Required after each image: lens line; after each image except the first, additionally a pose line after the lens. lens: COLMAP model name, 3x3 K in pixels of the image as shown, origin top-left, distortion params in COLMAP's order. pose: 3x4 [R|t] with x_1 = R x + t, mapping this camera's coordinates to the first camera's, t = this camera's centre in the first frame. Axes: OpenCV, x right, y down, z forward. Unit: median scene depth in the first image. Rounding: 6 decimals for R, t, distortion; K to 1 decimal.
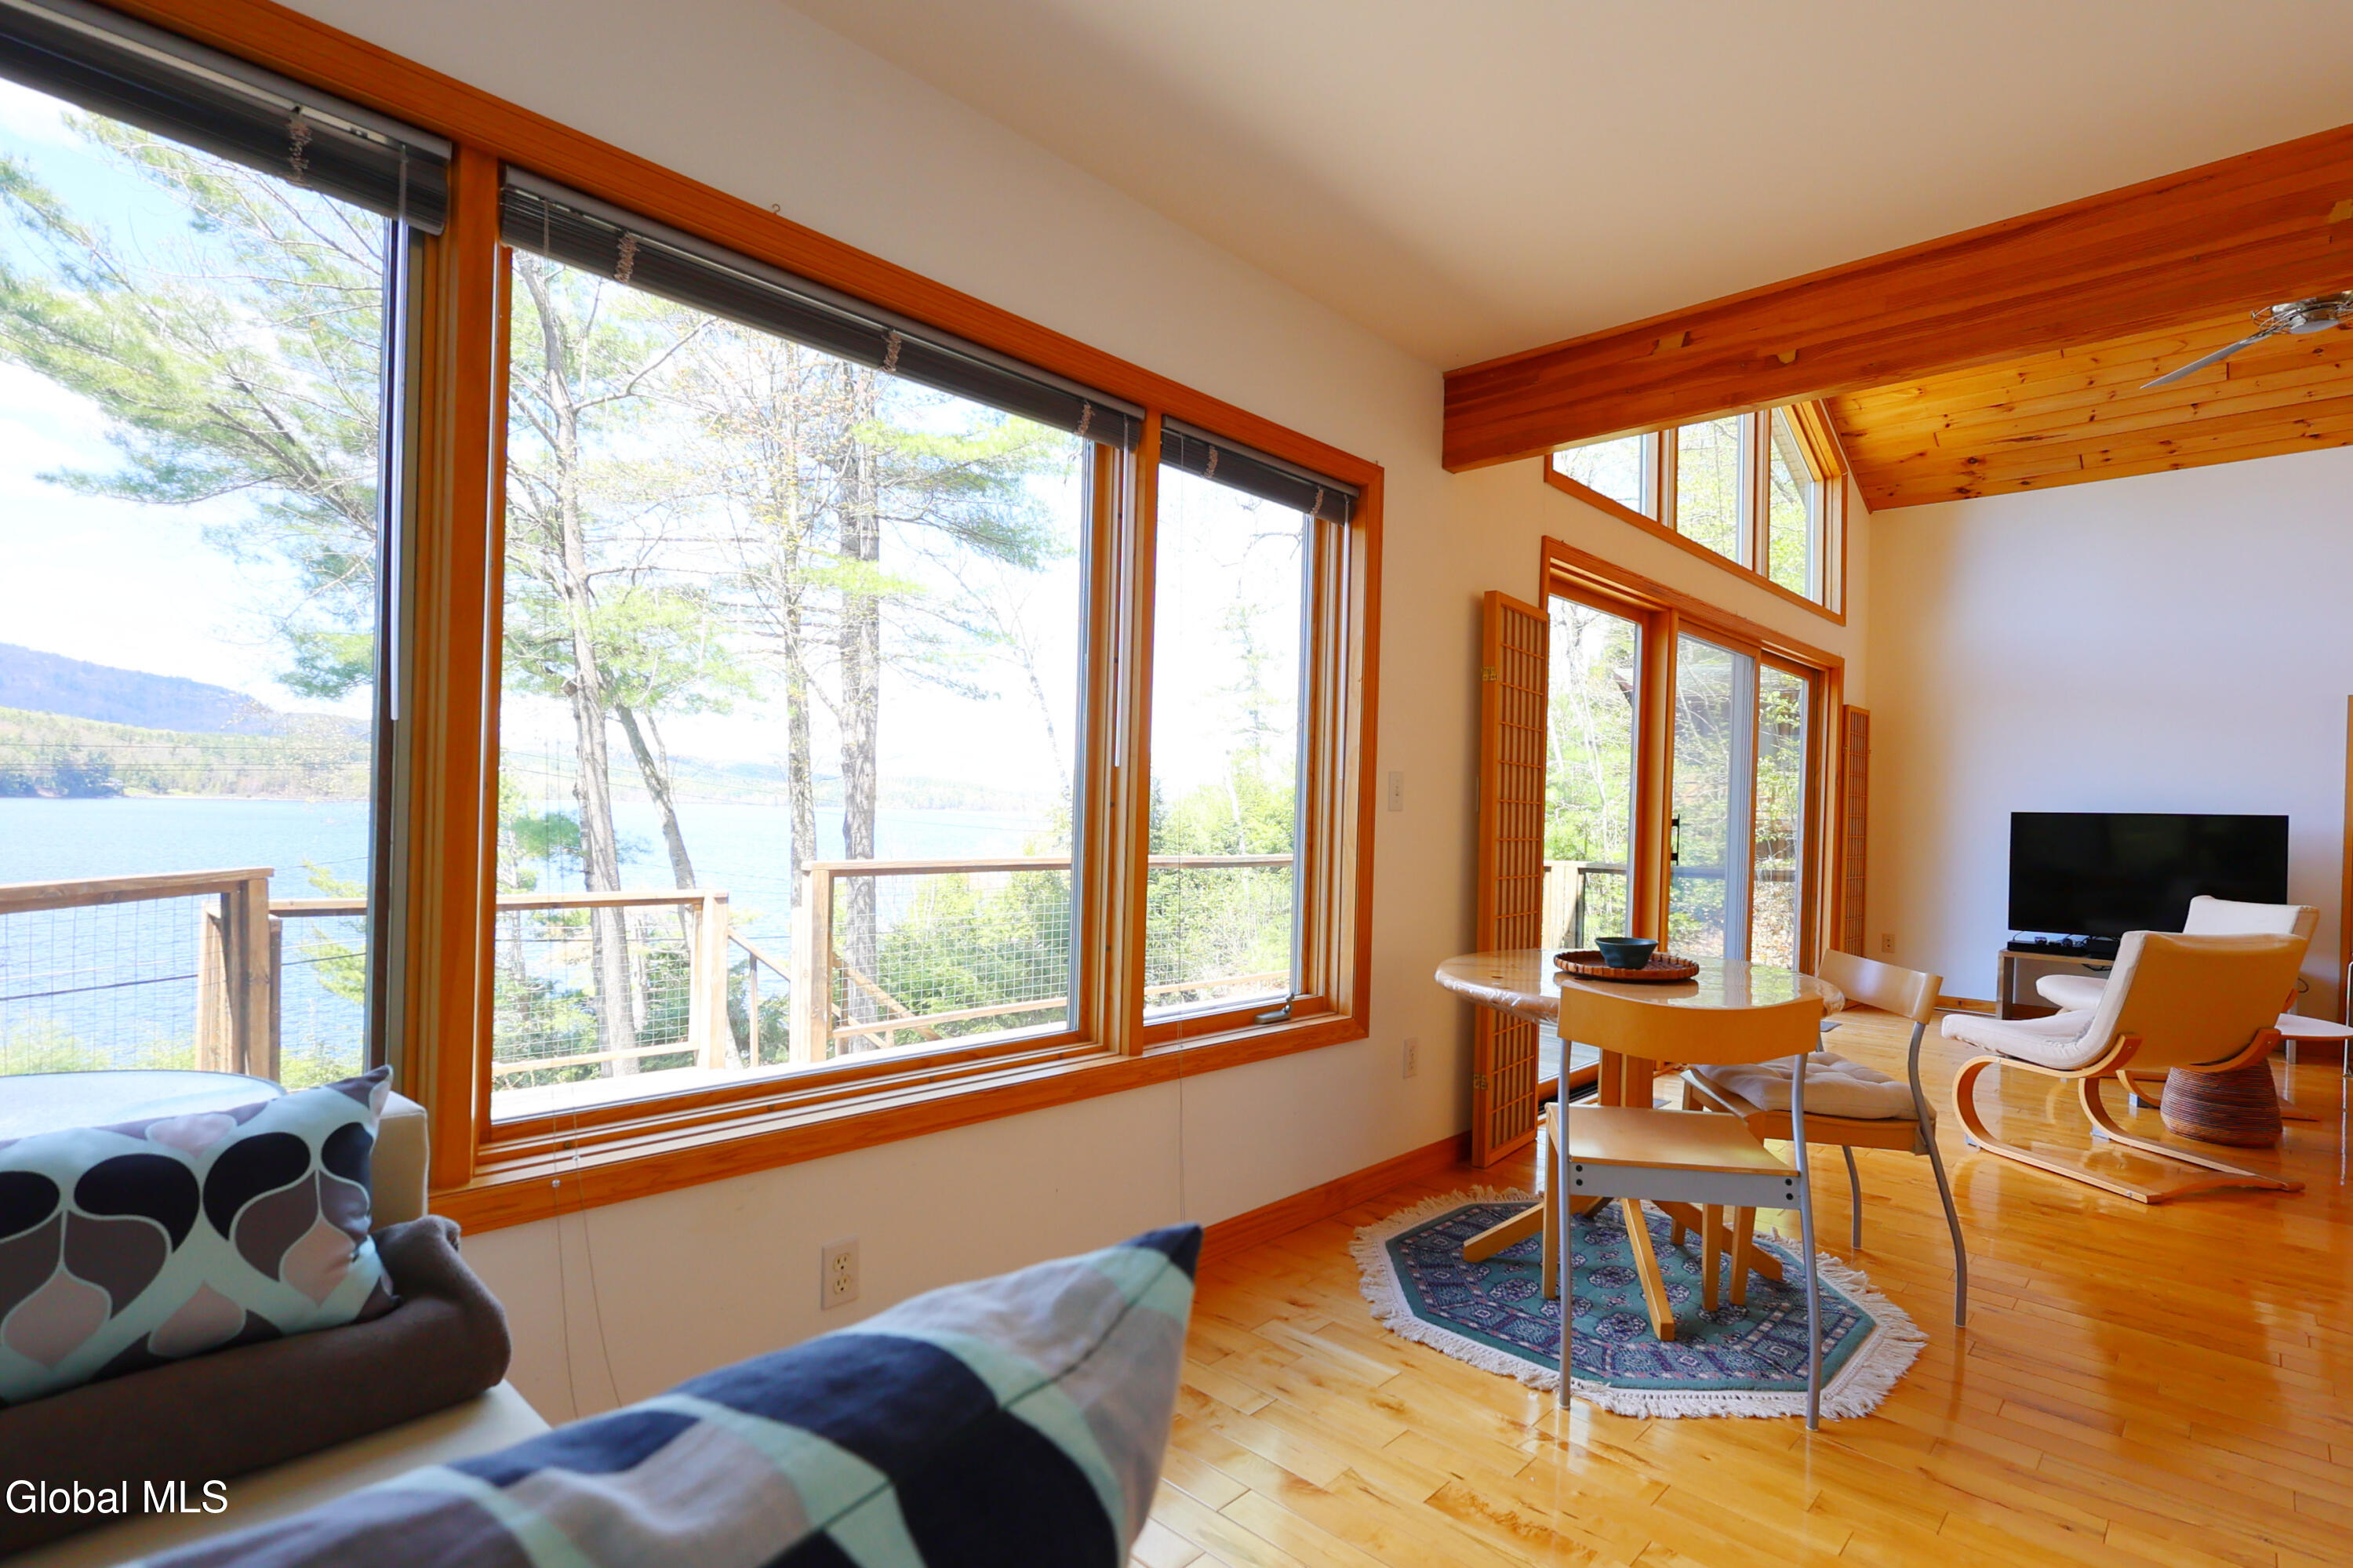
lens RADIAL K [[1151.6, 0, 1222.6], [0, 1151.6, 818.3], [0, 0, 1]] dist [-0.004076, 0.001827]
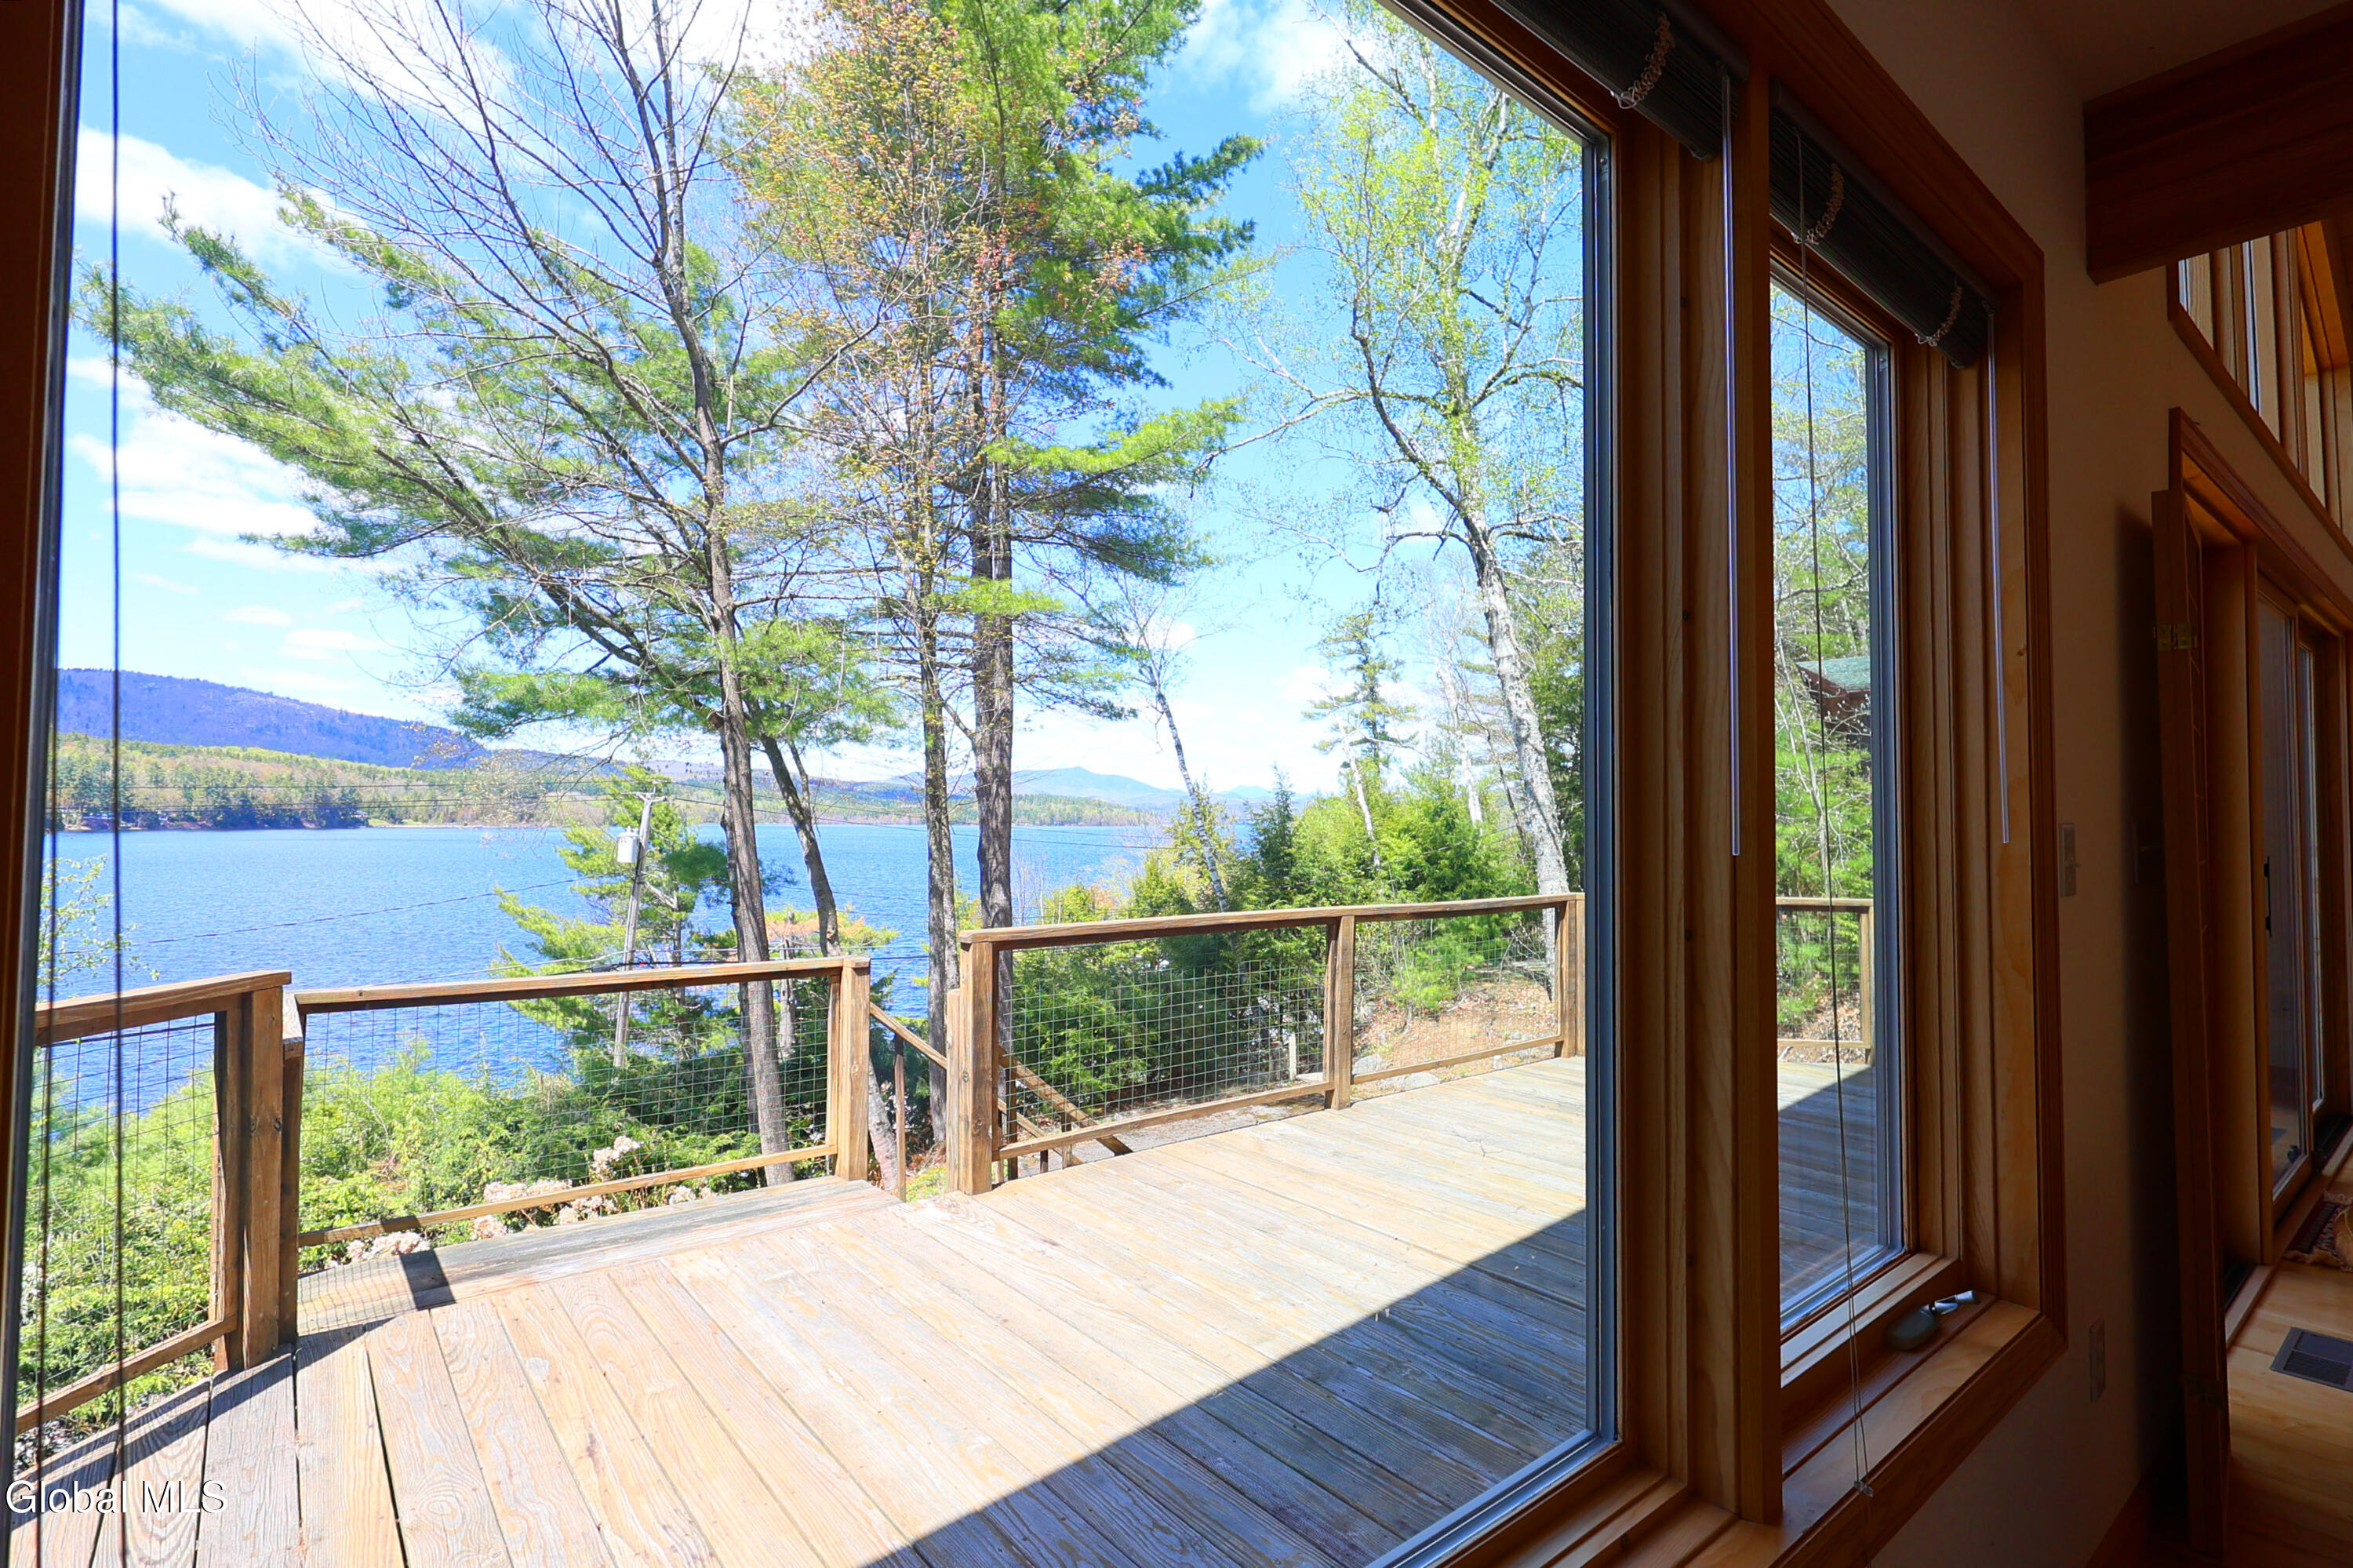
lens RADIAL K [[1095.5, 0, 1154.4], [0, 1095.5, 781.5], [0, 0, 1]] dist [-0.005236, 0.001117]
pose [[0.988767, -0.023935, -0.147534, -0.118098], [0.017782, 0.998922, -0.042884, -0.028048], [0.148401, 0.039779, 0.988127, 0.269682]]
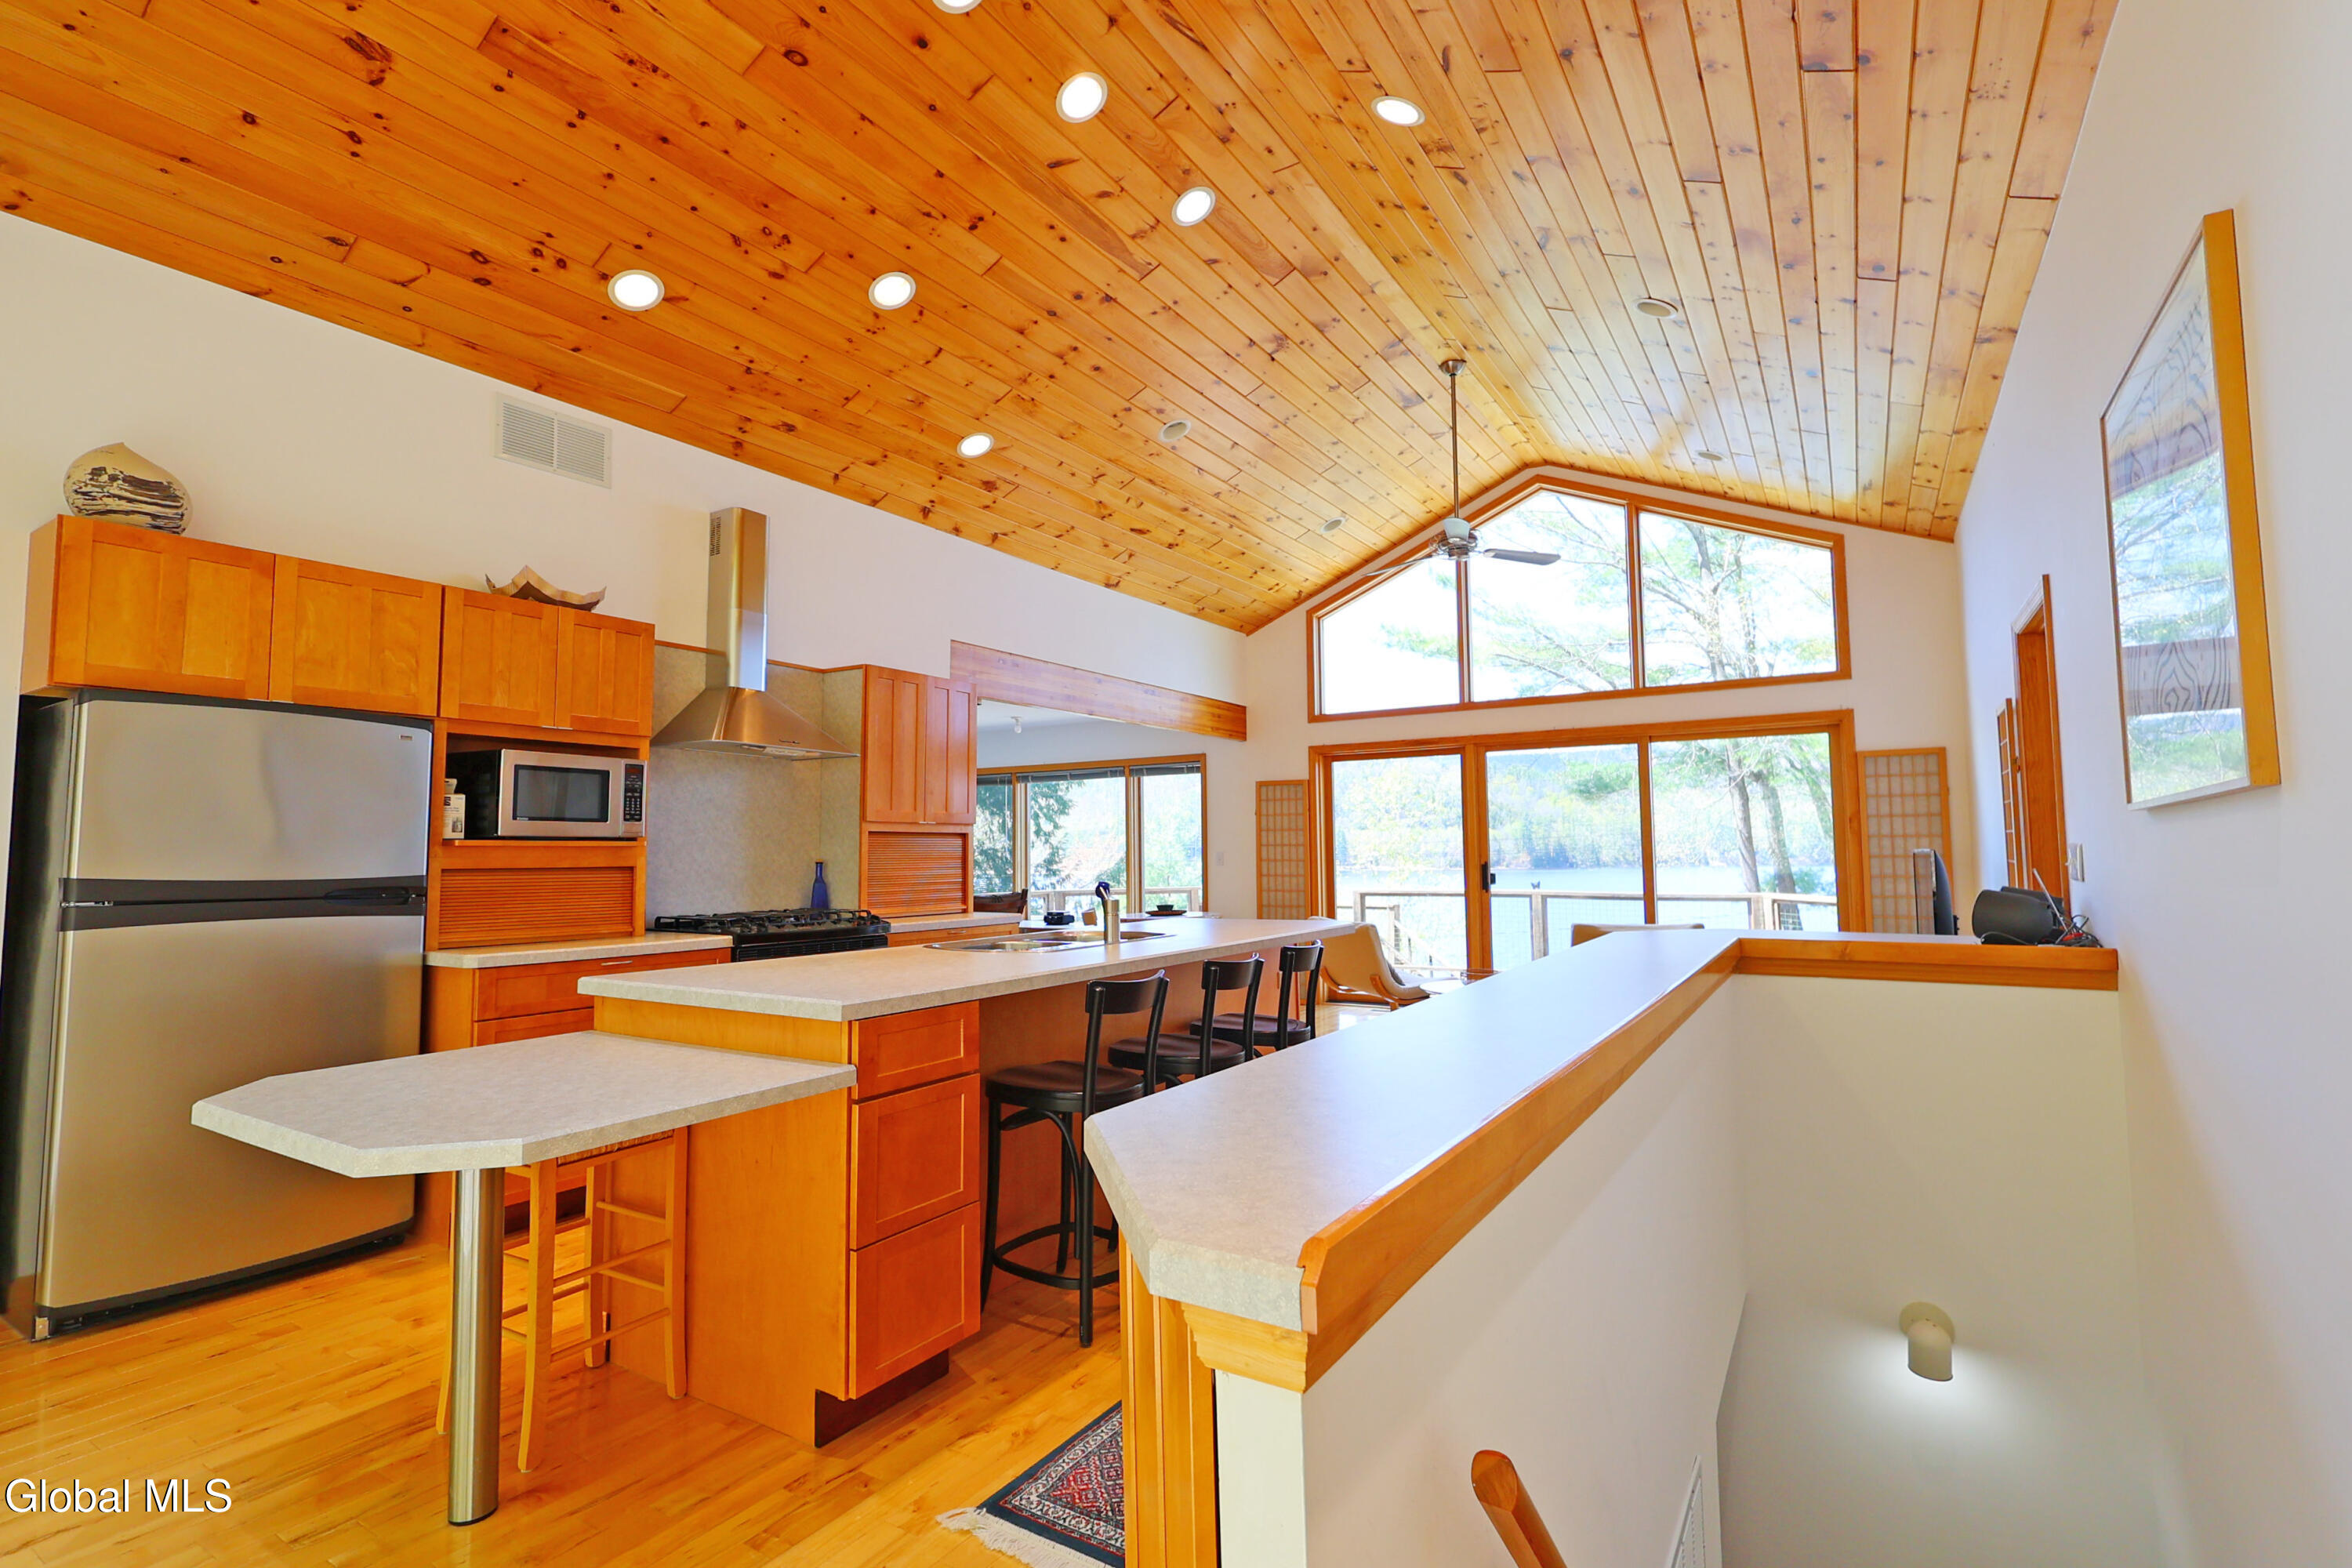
lens RADIAL K [[1095.0, 0, 1160.9], [0, 1095.0, 786.0], [0, 0, 1]] dist [-0.005236, 0.001117]
pose [[0.168770, -0.089754, -0.981560, 1.457906], [0.006146, 0.995922, -0.090010, 0.022024], [0.985636, 0.009158, 0.168634, 0.193258]]
